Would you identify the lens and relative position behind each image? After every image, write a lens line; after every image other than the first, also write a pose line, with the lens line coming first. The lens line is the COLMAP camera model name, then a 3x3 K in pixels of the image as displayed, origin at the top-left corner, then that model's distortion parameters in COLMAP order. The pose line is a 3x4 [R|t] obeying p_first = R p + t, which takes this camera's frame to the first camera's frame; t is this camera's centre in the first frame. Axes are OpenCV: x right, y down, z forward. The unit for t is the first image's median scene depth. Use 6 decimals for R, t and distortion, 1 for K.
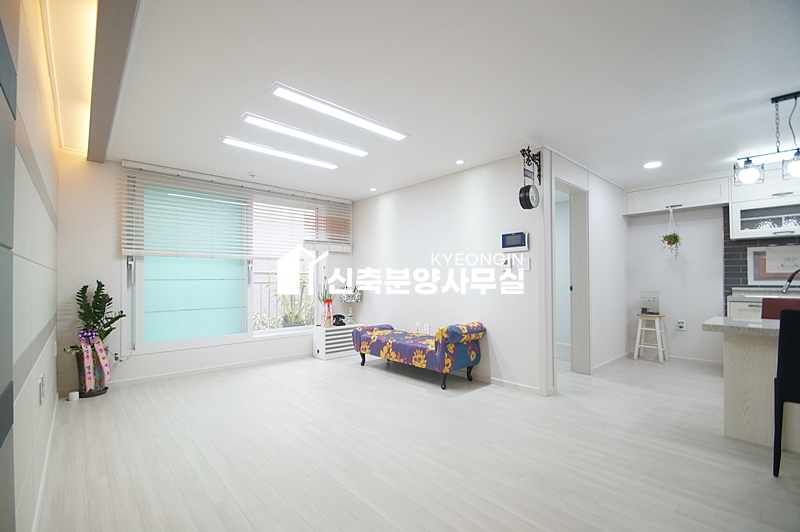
lens RADIAL K [[358.0, 0, 392.7], [0, 358.0, 277.7], [0, 0, 1]] dist [0.005516, -0.005353]
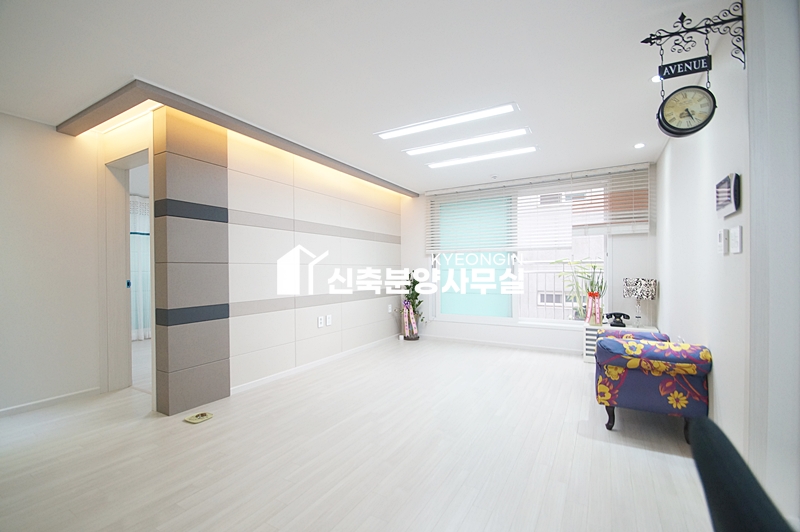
lens RADIAL K [[358.0, 0, 387.9], [0, 358.0, 276.4], [0, 0, 1]] dist [0.005516, -0.005353]
pose [[0.297638, 0.018994, -0.954490, 0.632399], [0.012302, 0.999643, 0.023729, -0.005641], [0.954600, -0.018805, 0.297298, 0.367083]]
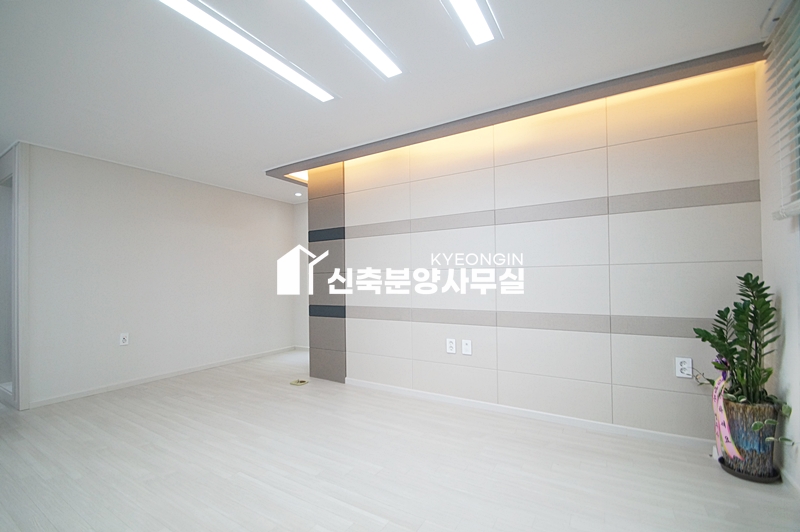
lens RADIAL K [[343.2, 0, 385.7], [0, 343.2, 283.1], [0, 0, 1]] dist [-0.002148, -0.000392]
pose [[-0.960299, 0.012352, -0.278698, -0.123991], [0.015029, 0.999859, -0.007472, 0.017449], [0.278566, -0.011364, -0.960350, 1.223104]]
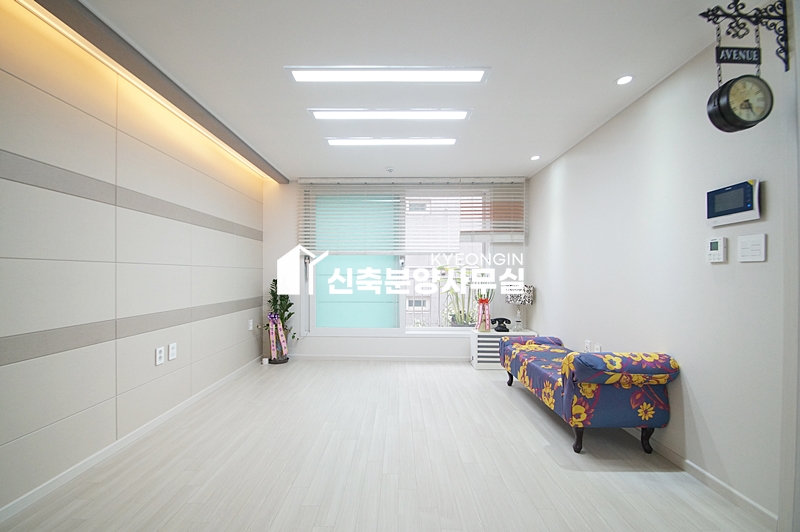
lens RADIAL K [[358.0, 0, 389.9], [0, 358.0, 276.9], [0, 0, 1]] dist [0.005516, -0.005353]
pose [[0.728598, 0.012330, -0.684831, 0.313284], [-0.003049, 0.999886, 0.014759, -0.005809], [0.684935, -0.008665, 0.728553, 0.295470]]
